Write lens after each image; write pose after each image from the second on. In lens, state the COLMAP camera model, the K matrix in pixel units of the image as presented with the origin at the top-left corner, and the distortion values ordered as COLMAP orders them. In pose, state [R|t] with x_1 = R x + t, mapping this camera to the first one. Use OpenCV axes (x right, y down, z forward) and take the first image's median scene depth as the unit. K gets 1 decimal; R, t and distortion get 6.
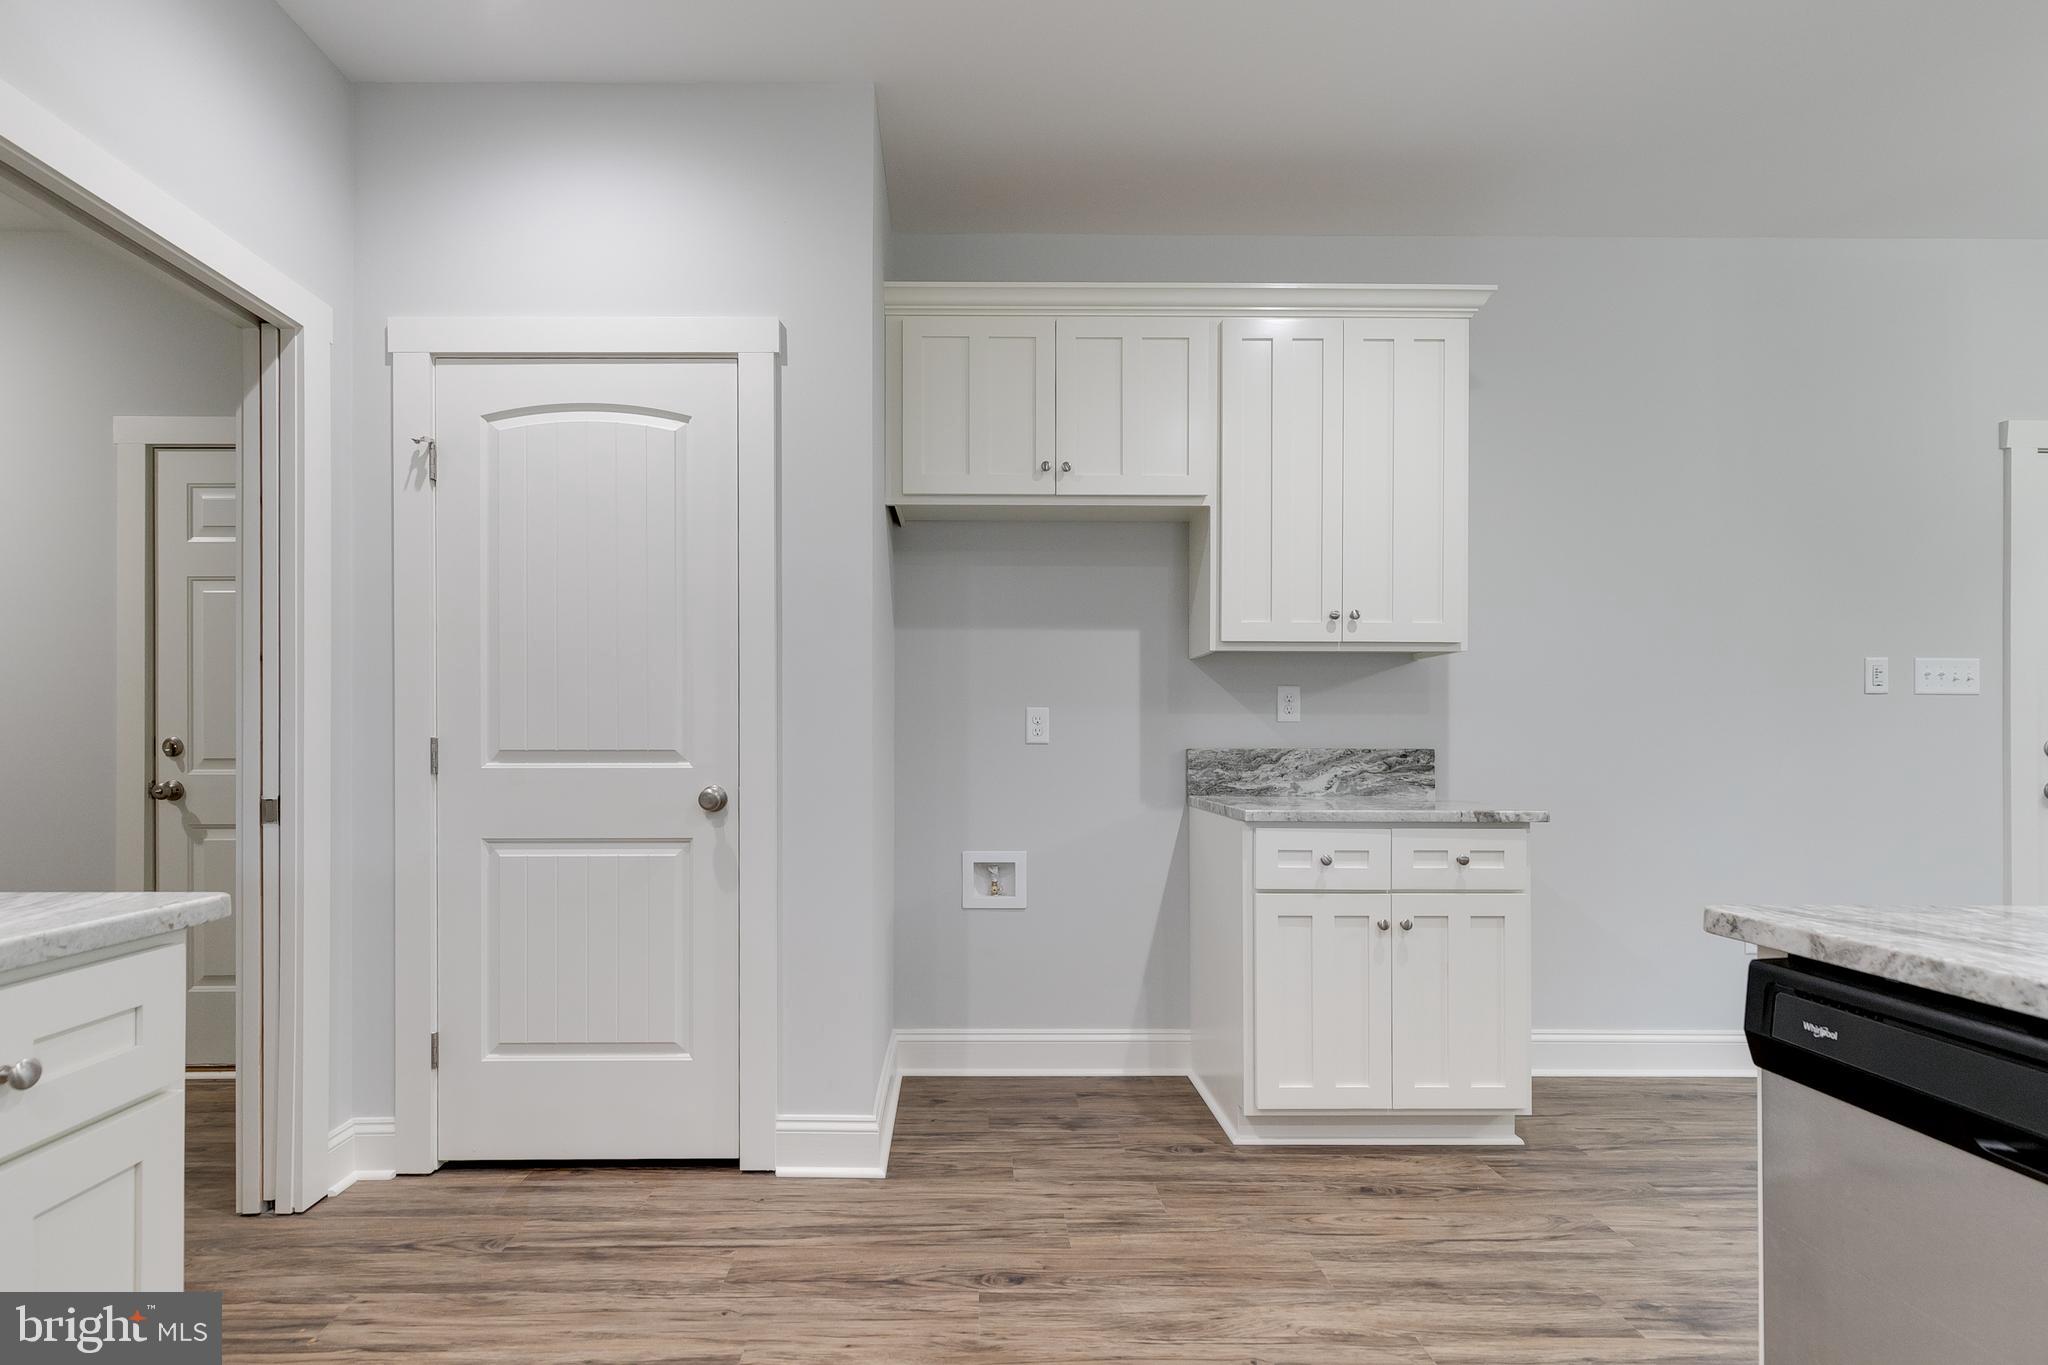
lens RADIAL K [[954.5, 0, 980.6], [0, 954.5, 739.4], [0, 0, 1]] dist [0.019673, -0.000037]
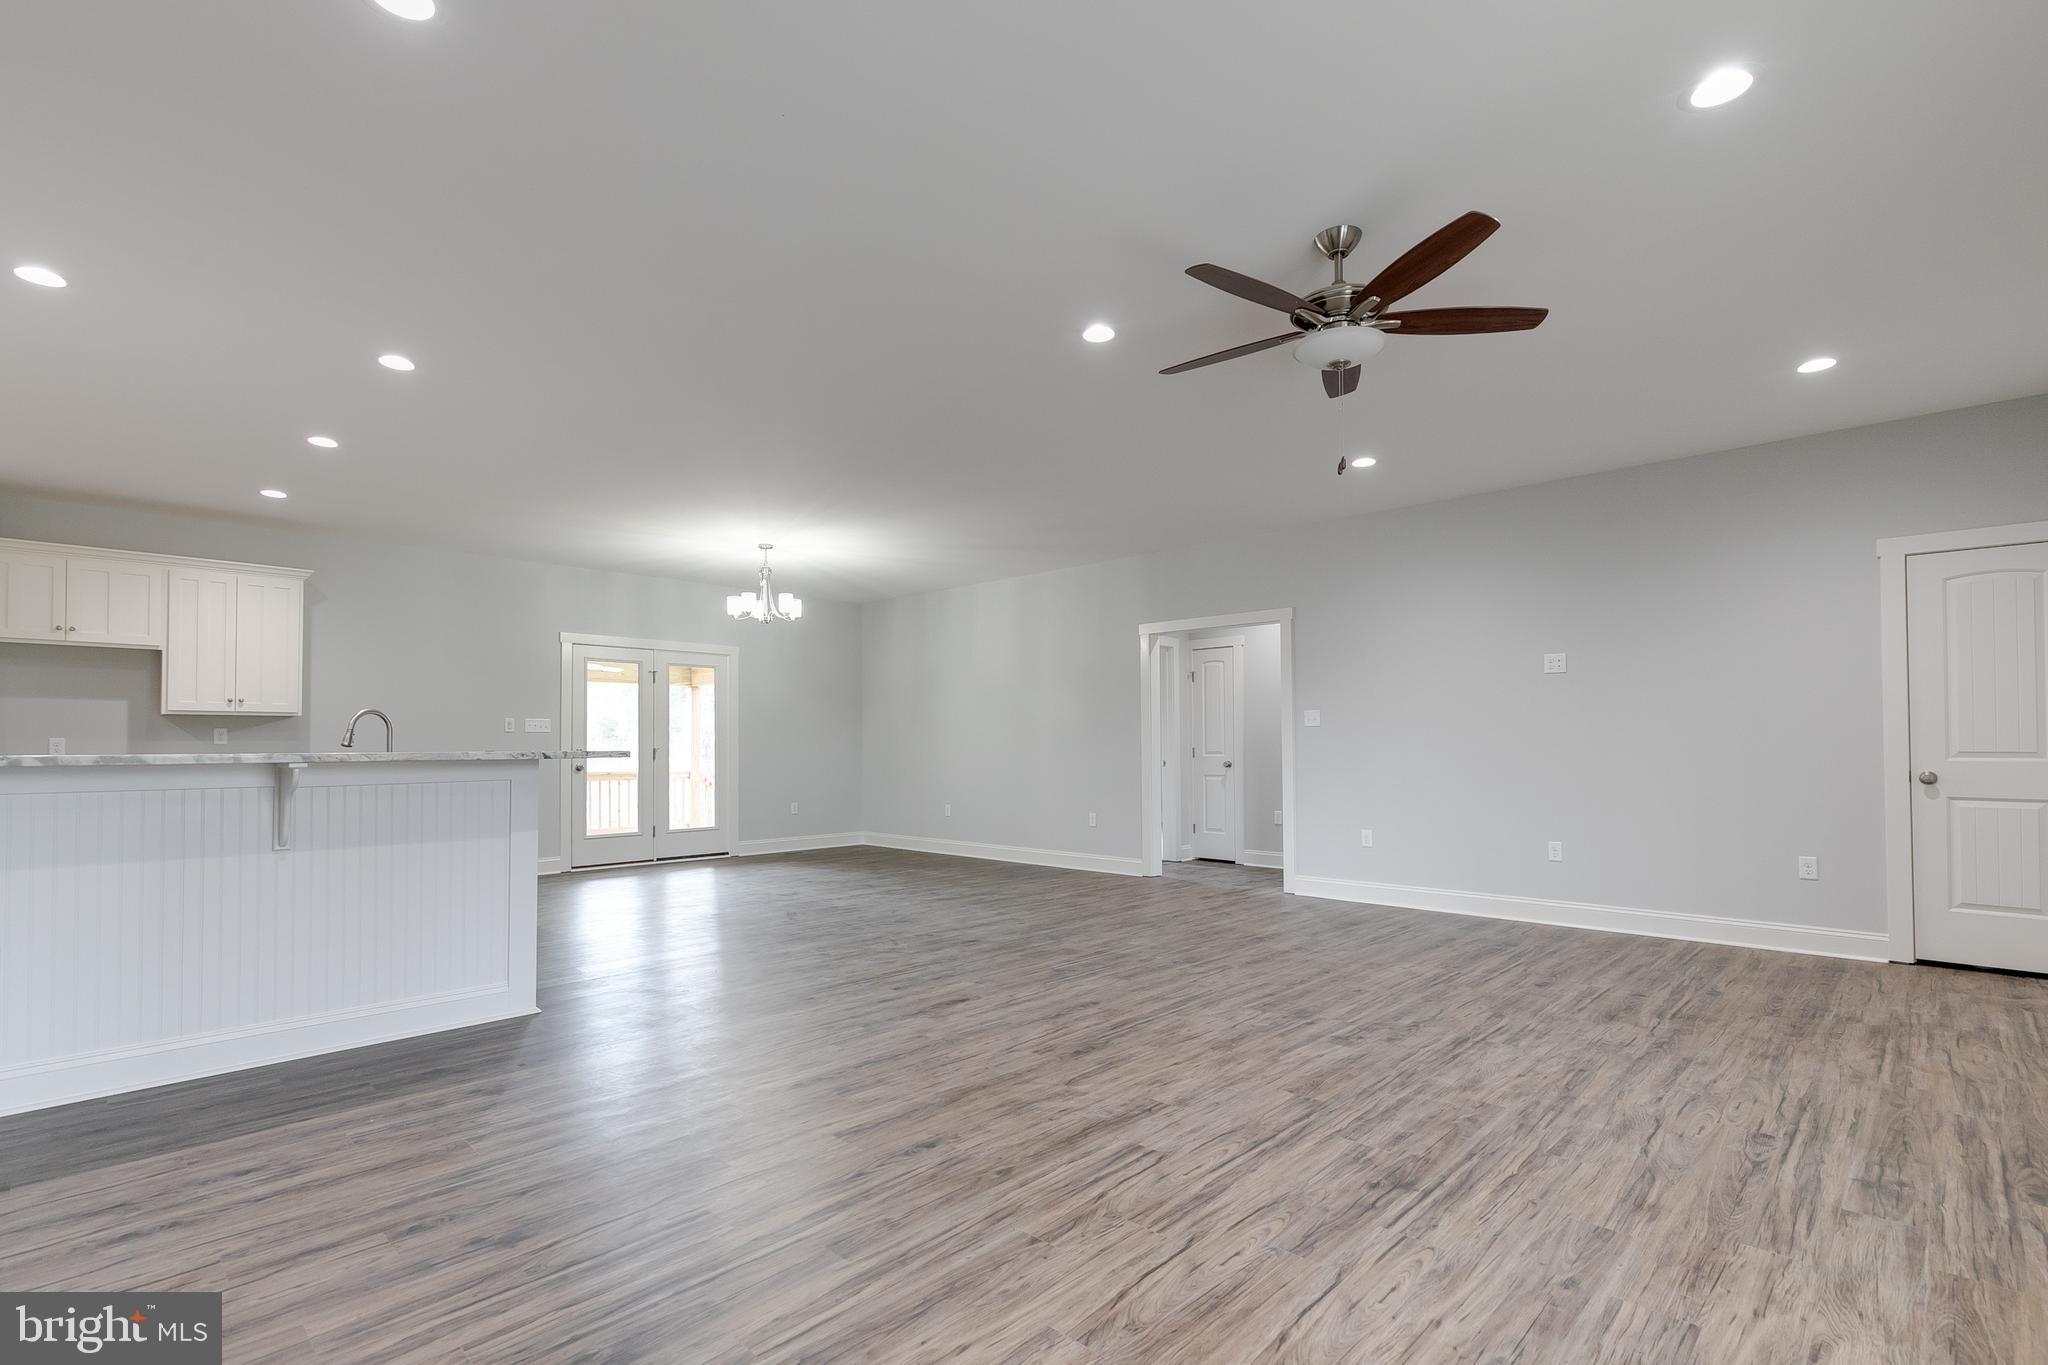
lens RADIAL K [[945.1, 0, 1003.1], [0, 945.1, 746.8], [0, 0, 1]] dist [0.001959, -0.000298]
pose [[0.715660, -0.002891, 0.698443, 0.100352], [0.004919, 0.999987, -0.000902, -0.001686], [-0.698431, 0.004081, 0.715666, -2.045927]]
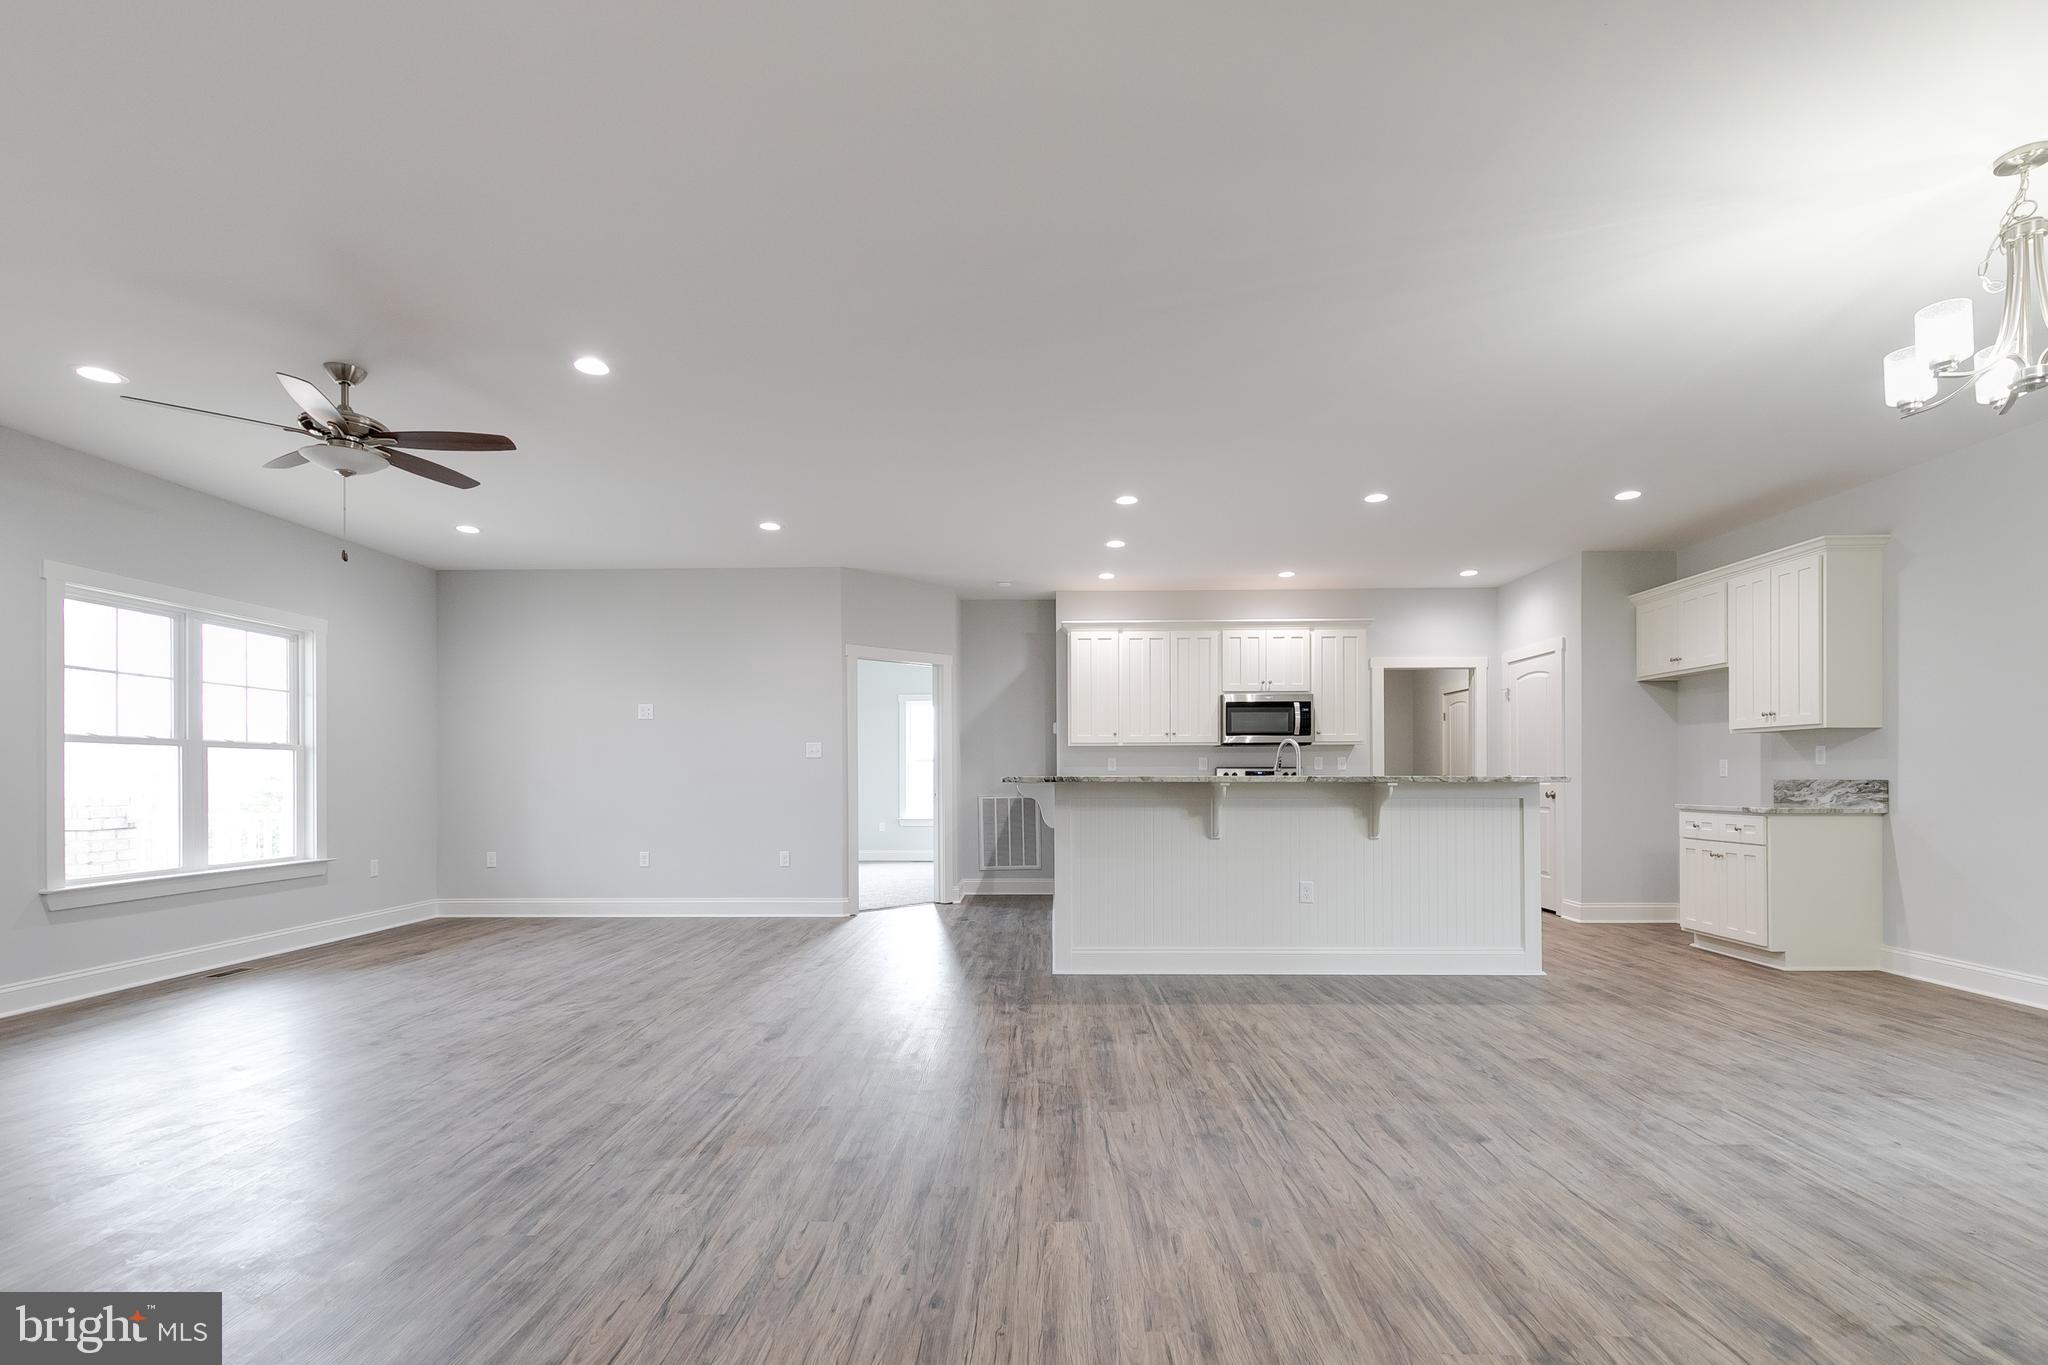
lens RADIAL K [[944.8, 0, 1030.8], [0, 944.8, 767.3], [0, 0, 1]] dist [0.011935, -0.000201]
pose [[-0.031315, -0.009636, -0.999463, 2.474099], [0.002258, 0.999950, -0.009712, 0.000753], [0.999507, -0.002561, -0.031292, -0.516734]]
